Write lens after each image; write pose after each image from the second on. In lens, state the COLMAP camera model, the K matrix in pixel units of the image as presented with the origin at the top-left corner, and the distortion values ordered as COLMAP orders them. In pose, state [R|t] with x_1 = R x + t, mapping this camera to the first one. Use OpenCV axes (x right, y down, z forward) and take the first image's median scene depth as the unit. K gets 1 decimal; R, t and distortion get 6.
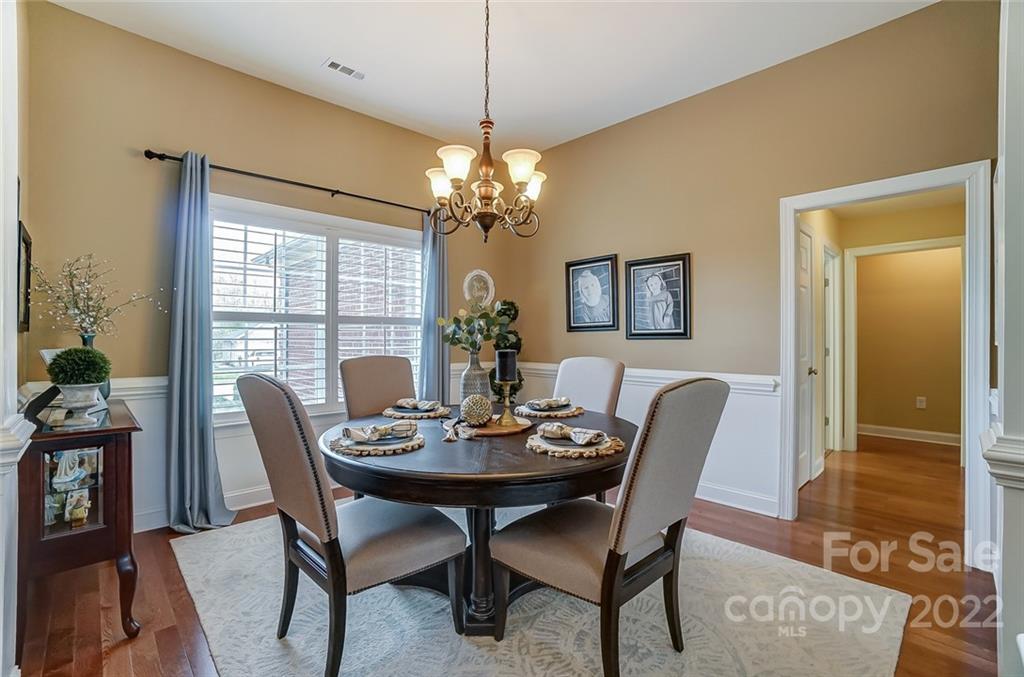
lens RADIAL K [[454.3, 0, 508.7], [0, 454.3, 341.3], [0, 0, 1]] dist [-0.055971, 0.019838]
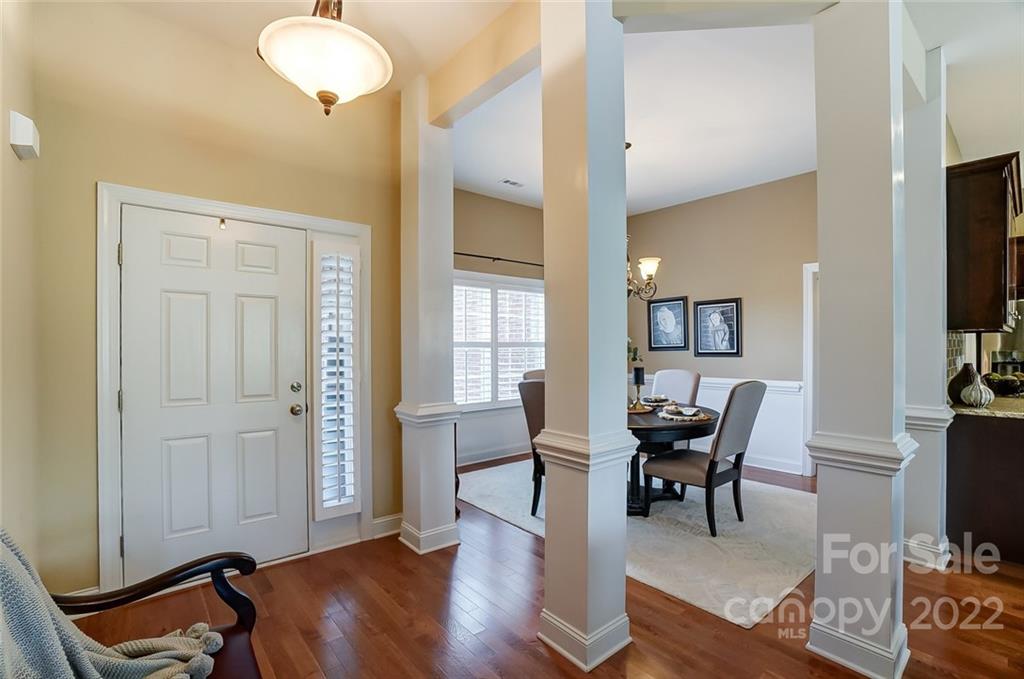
lens RADIAL K [[456.4, 0, 516.4], [0, 456.4, 353.8], [0, 0, 1]] dist [-0.033581, 0.000201]
pose [[0.998047, -0.006566, -0.062120, -0.229334], [0.007037, 0.999948, 0.007366, -0.029991], [0.062068, -0.007789, 0.998042, -0.500447]]
